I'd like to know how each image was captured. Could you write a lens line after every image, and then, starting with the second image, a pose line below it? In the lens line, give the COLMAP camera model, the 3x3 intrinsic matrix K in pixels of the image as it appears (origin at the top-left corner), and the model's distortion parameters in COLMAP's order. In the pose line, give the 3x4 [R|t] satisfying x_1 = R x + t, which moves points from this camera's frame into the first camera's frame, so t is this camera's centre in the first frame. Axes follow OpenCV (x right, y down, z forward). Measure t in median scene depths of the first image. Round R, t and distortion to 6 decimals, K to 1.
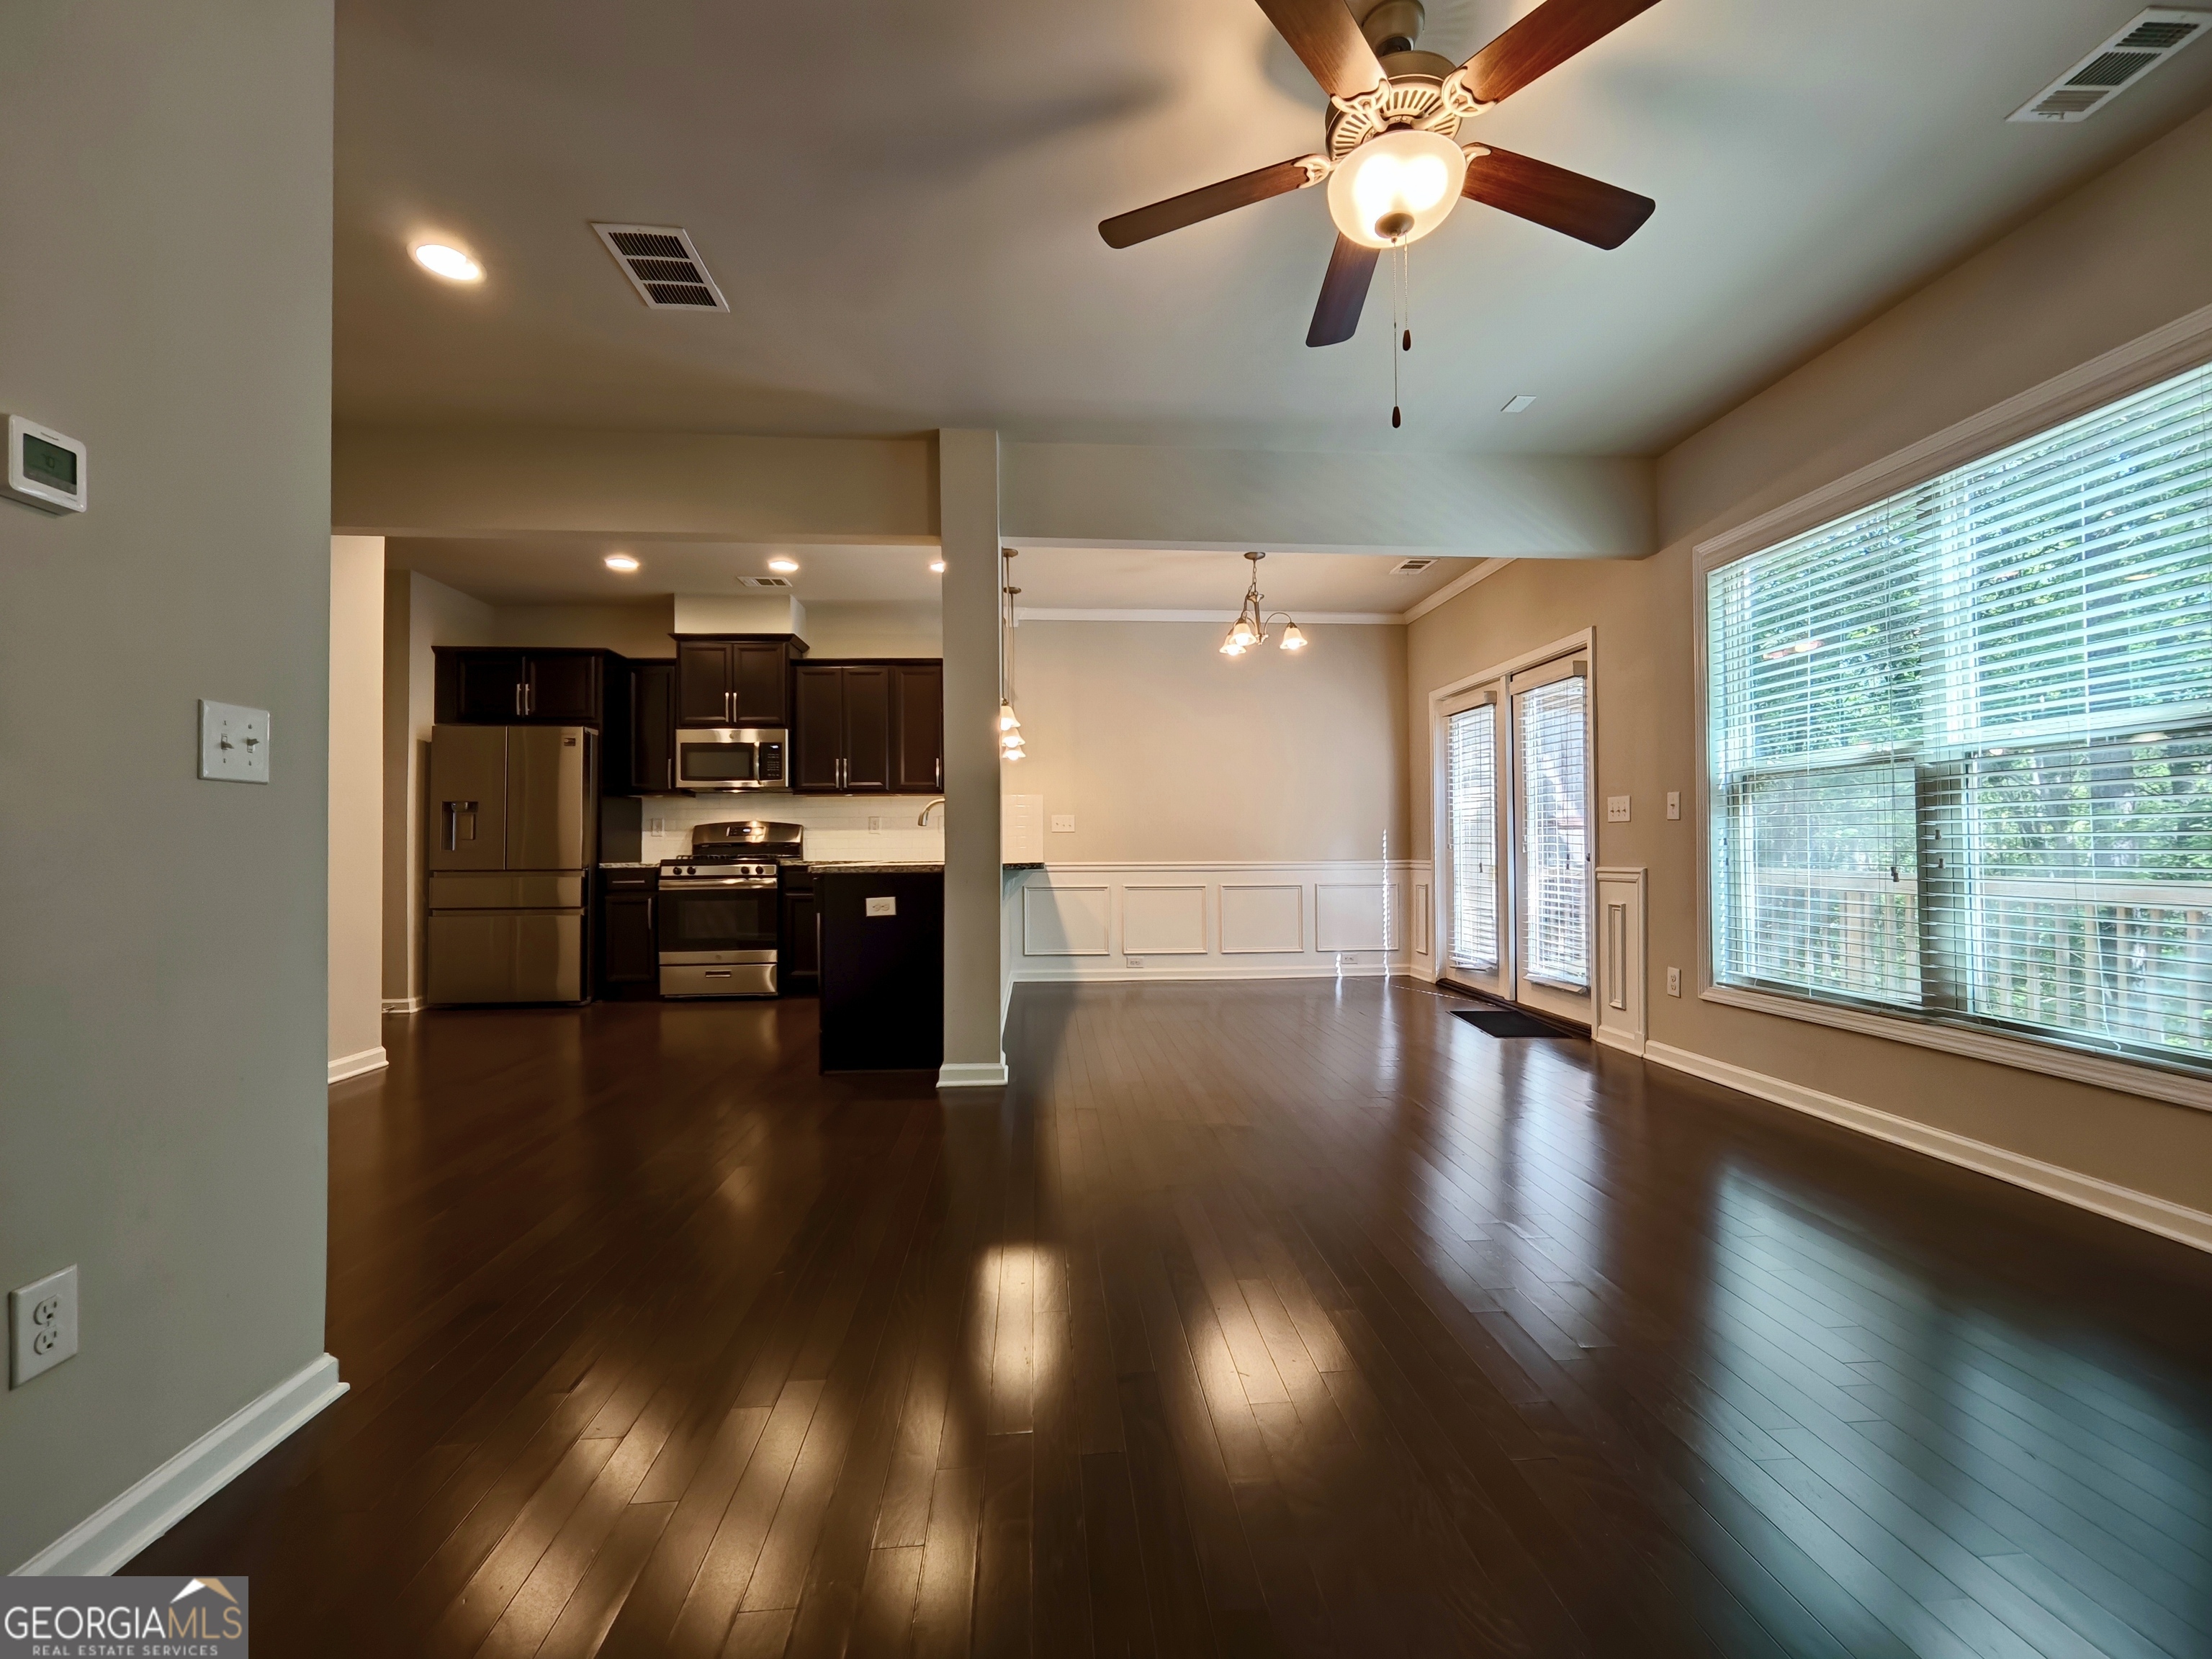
lens RADIAL K [[922.5, 0, 1106.0], [0, 922.5, 829.5], [0, 0, 1]] dist [-0.004057, 0.000837]
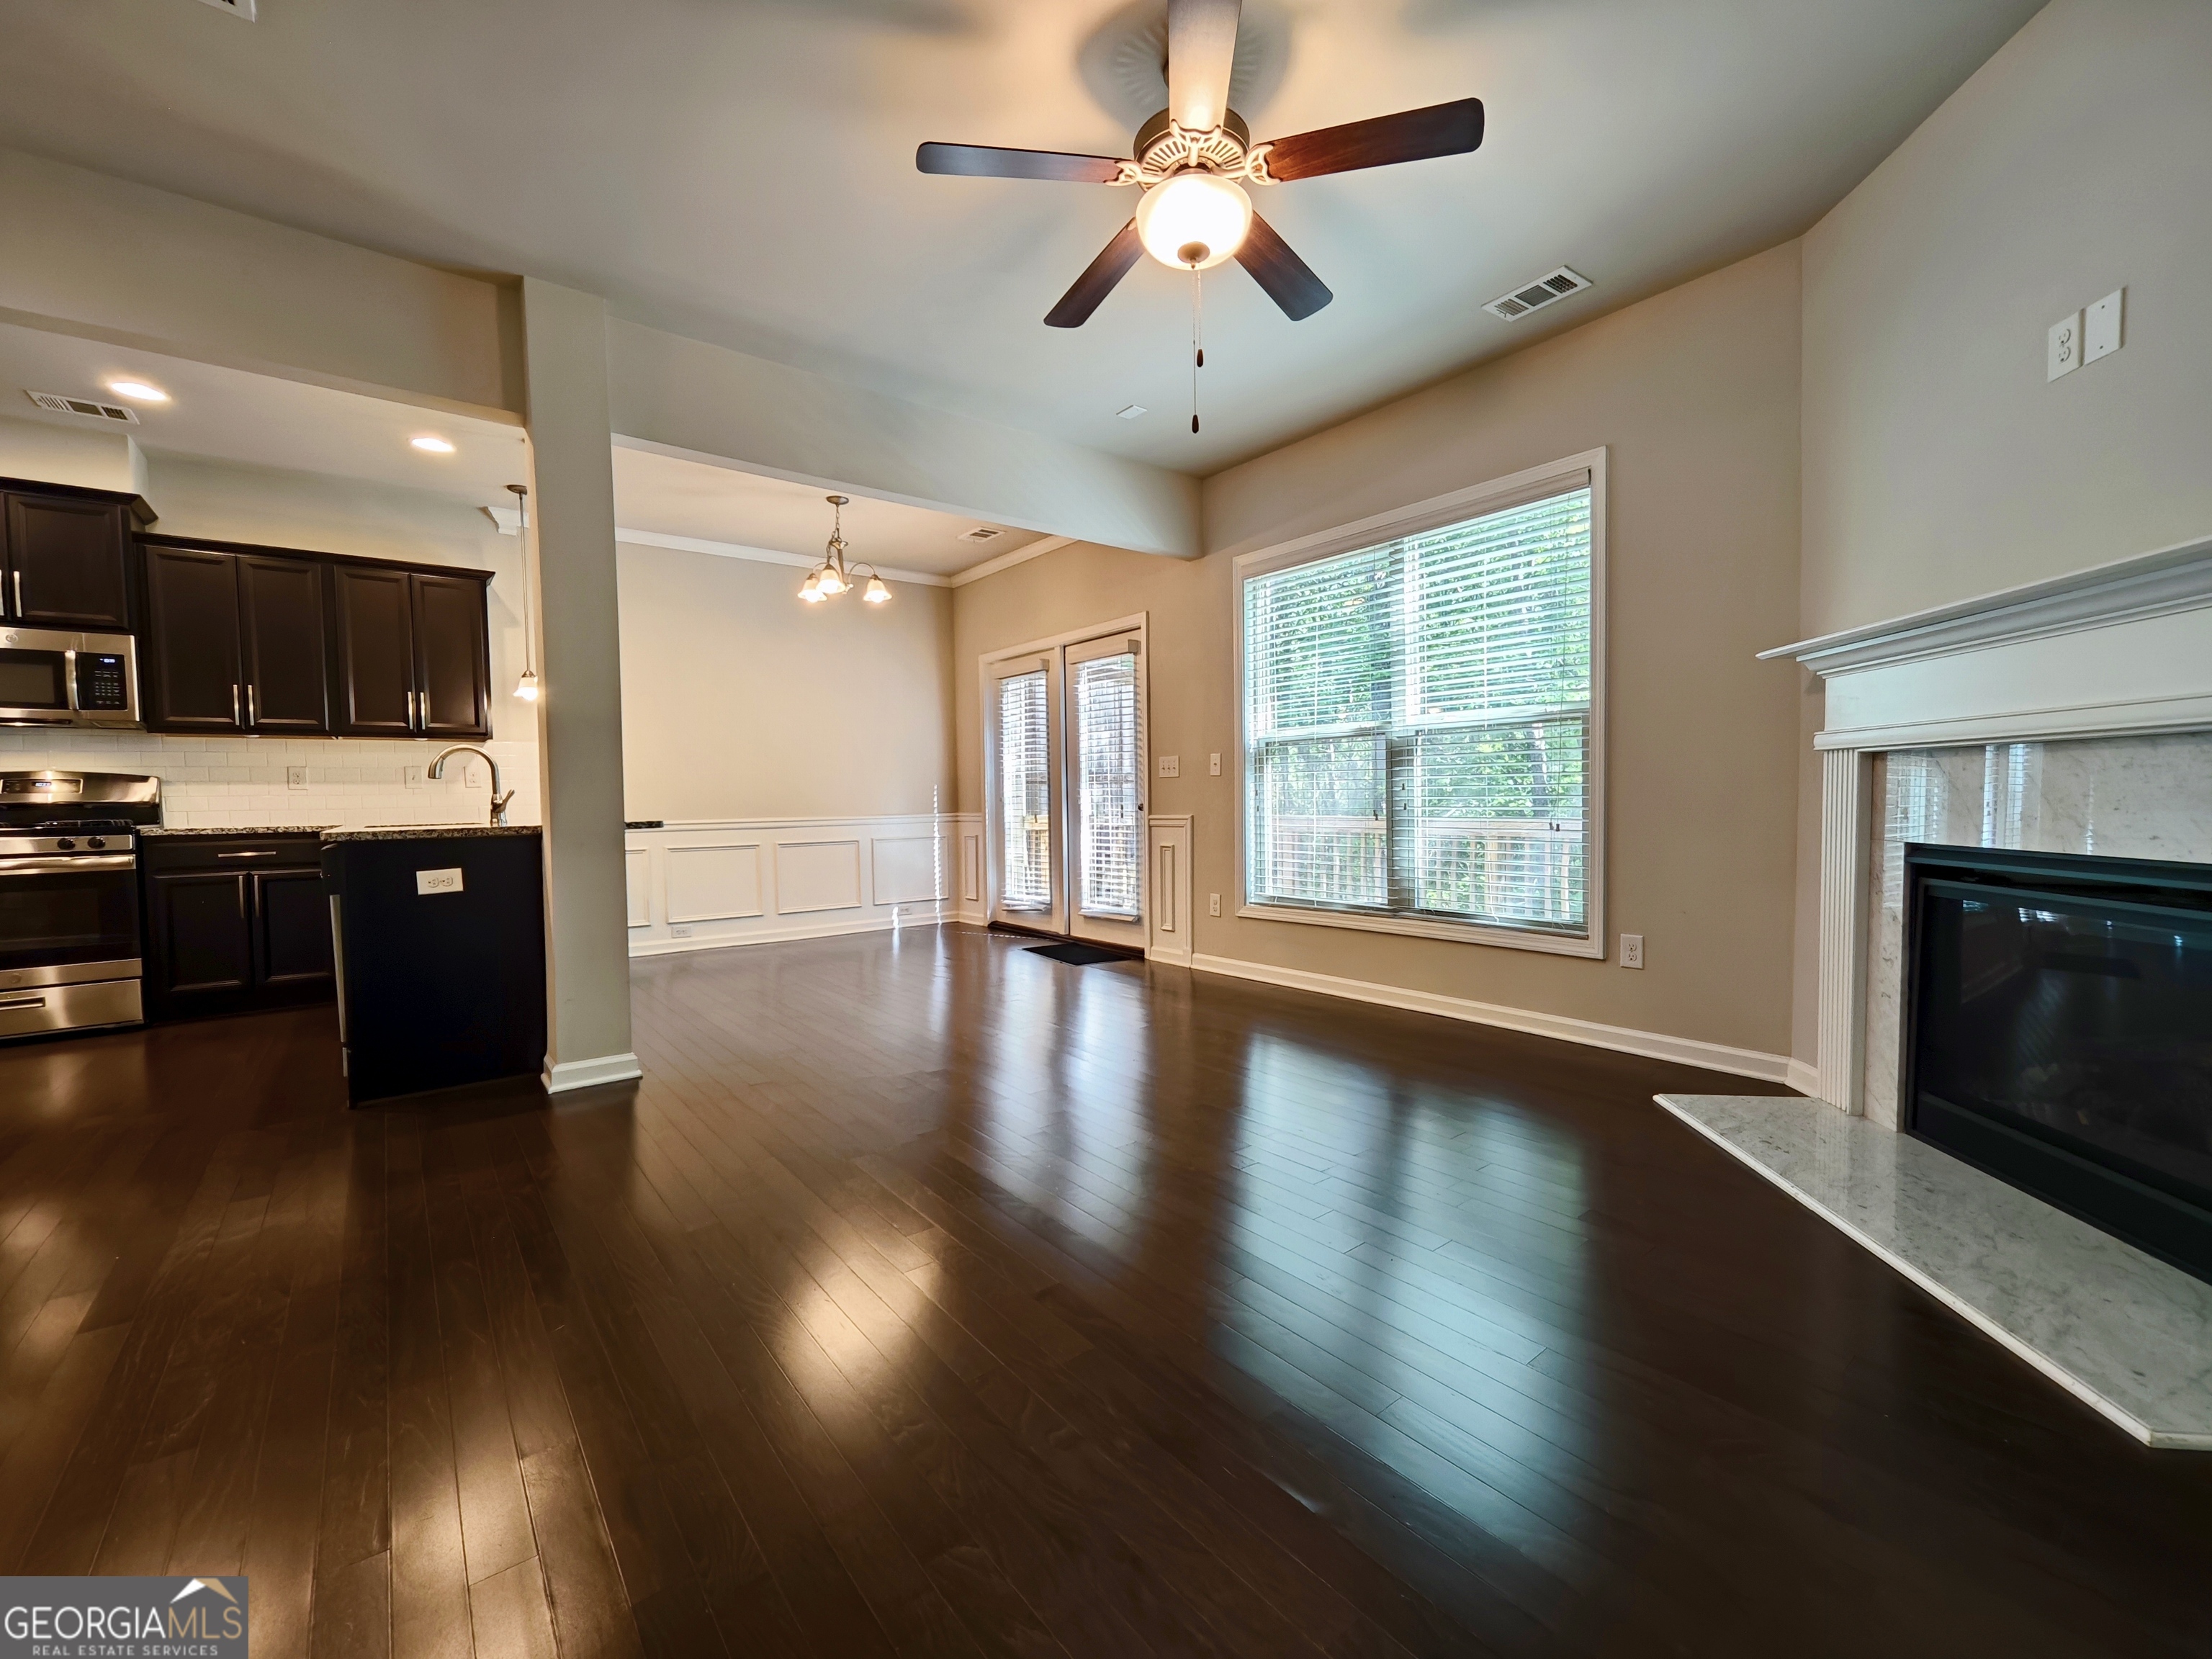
lens RADIAL K [[923.3, 0, 1112.9], [0, 923.3, 832.3], [0, 0, 1]] dist [-0.014562, 0.009062]
pose [[0.825780, -0.028106, 0.563291, -0.148900], [-0.000217, 0.998742, 0.050152, 0.002100], [-0.563992, -0.041536, 0.824735, 0.028840]]
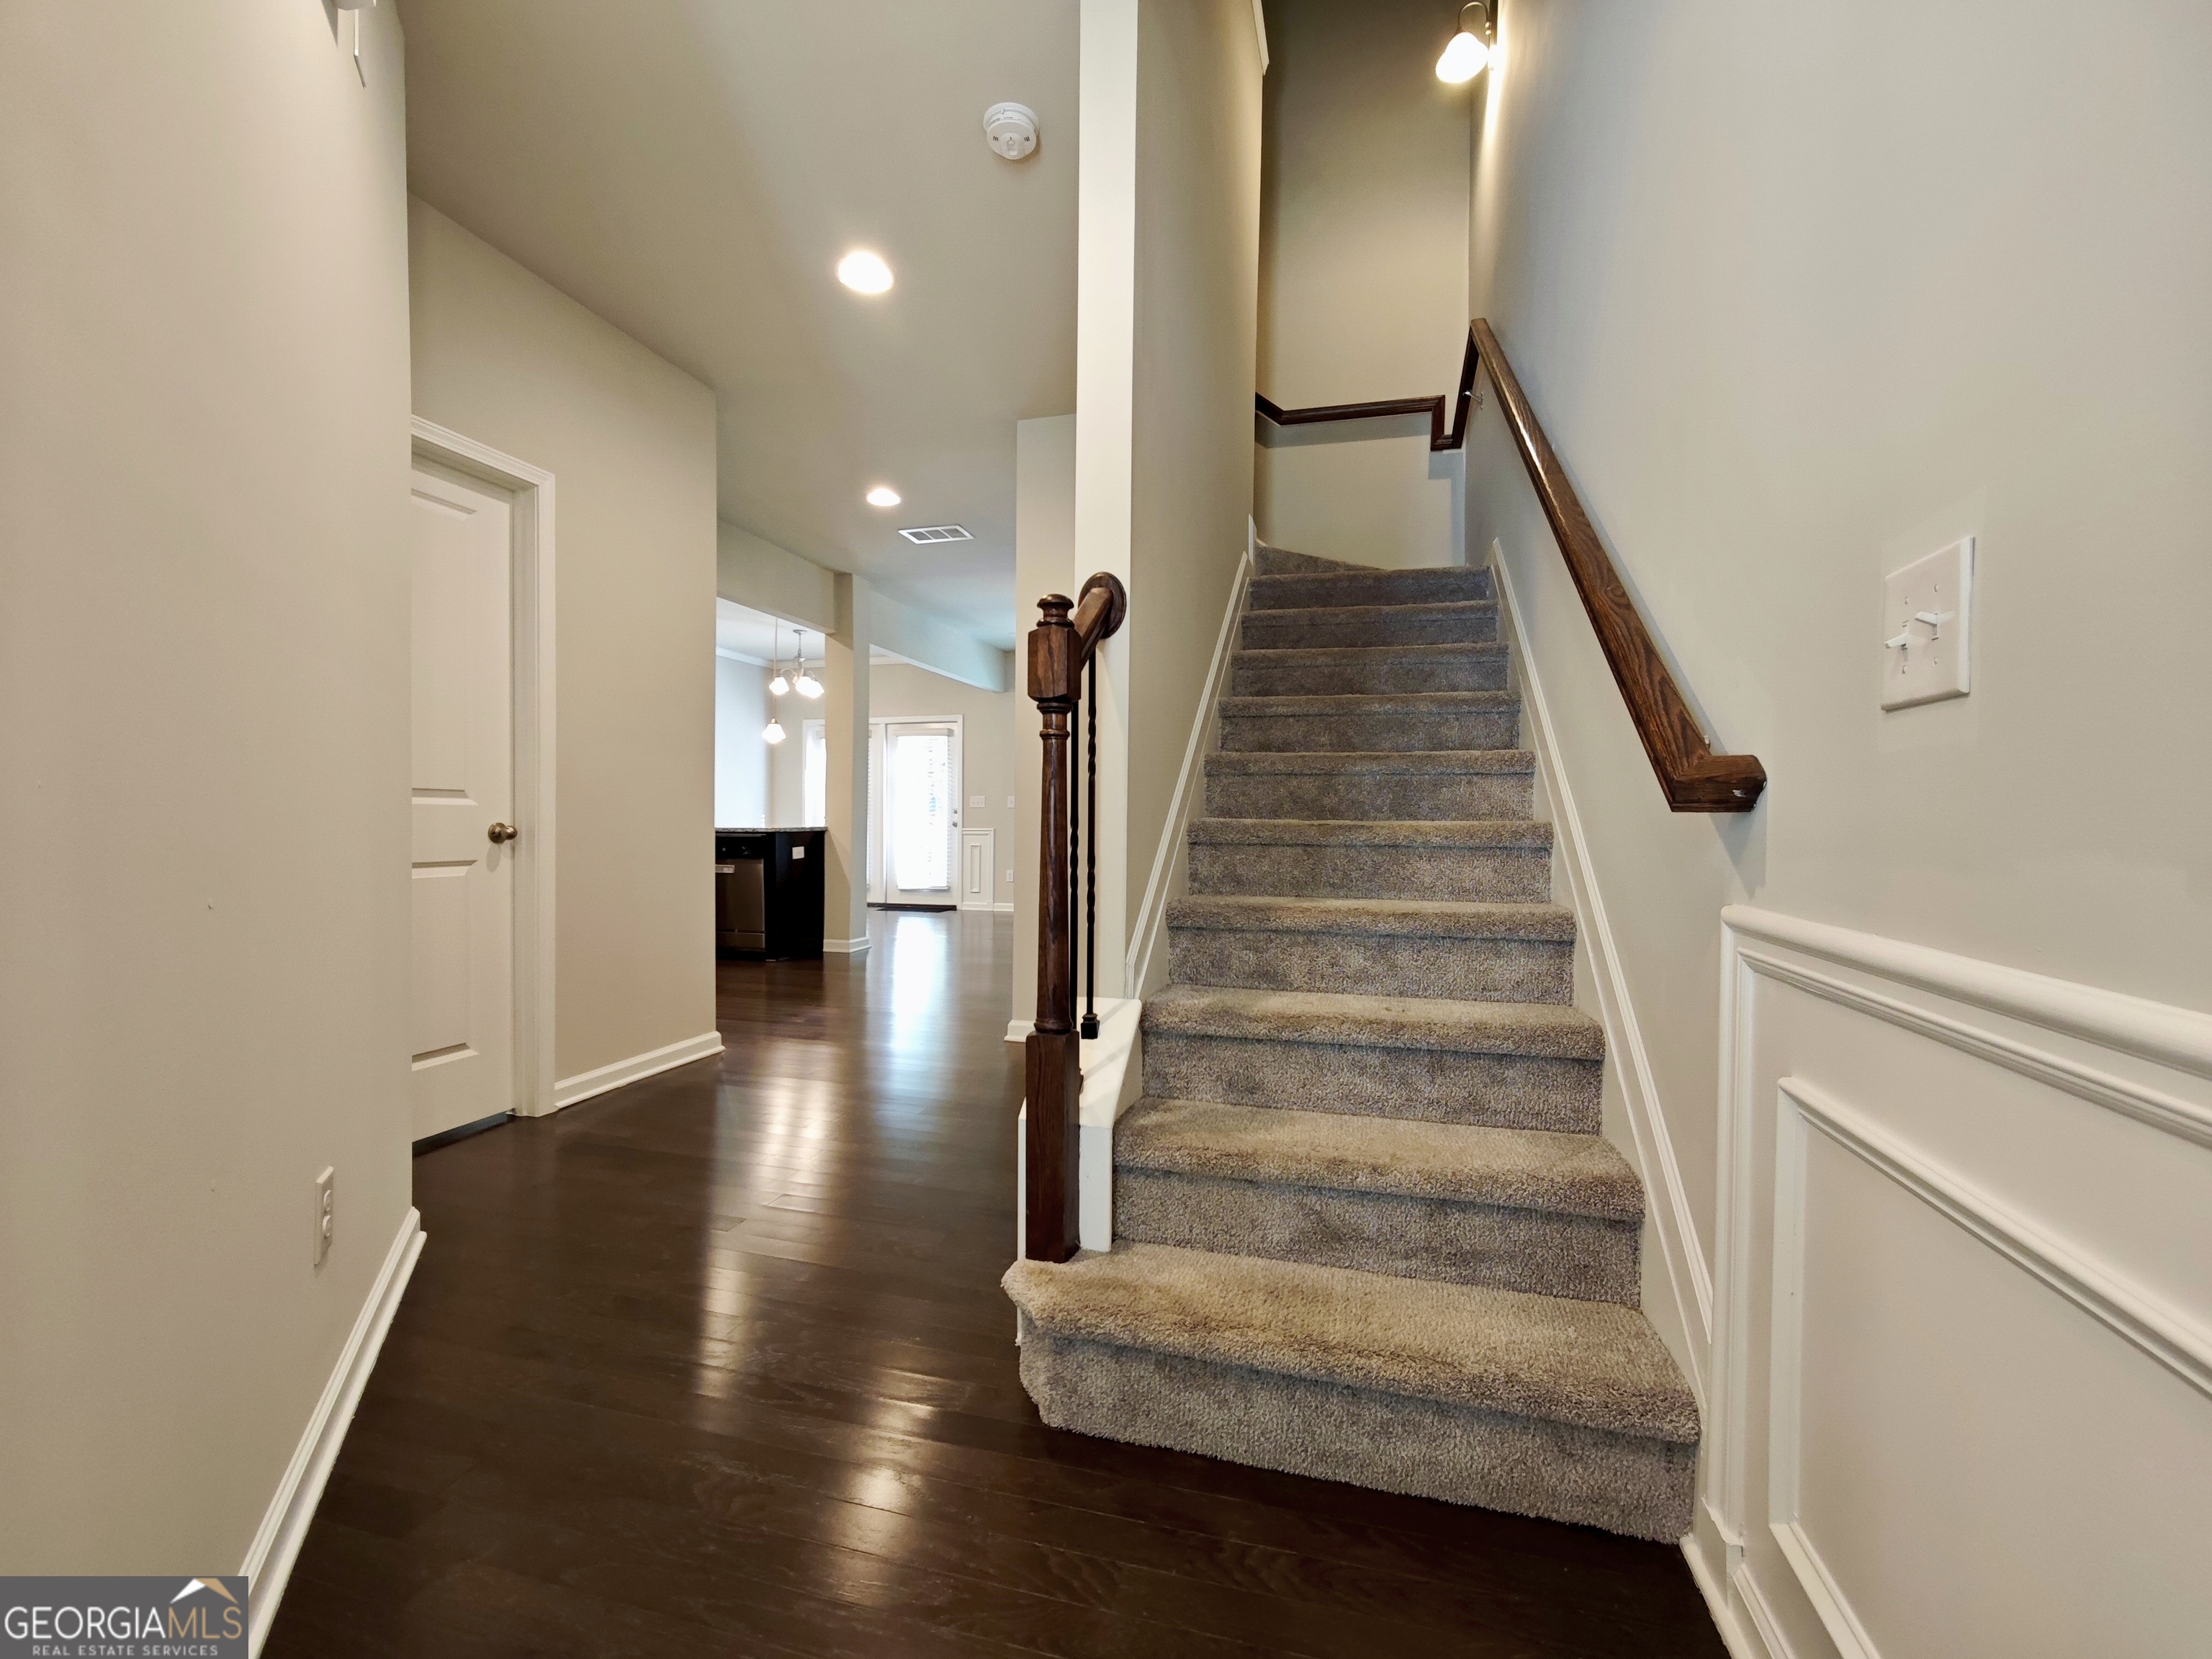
lens RADIAL K [[922.5, 0, 1106.0], [0, 922.5, 829.5], [0, 0, 1]] dist [-0.004057, 0.000837]
pose [[0.336014, -0.003429, 0.941851, -1.111904], [-0.026214, 0.999572, 0.012991, 0.005869], [-0.941492, -0.029055, 0.335780, -0.027797]]
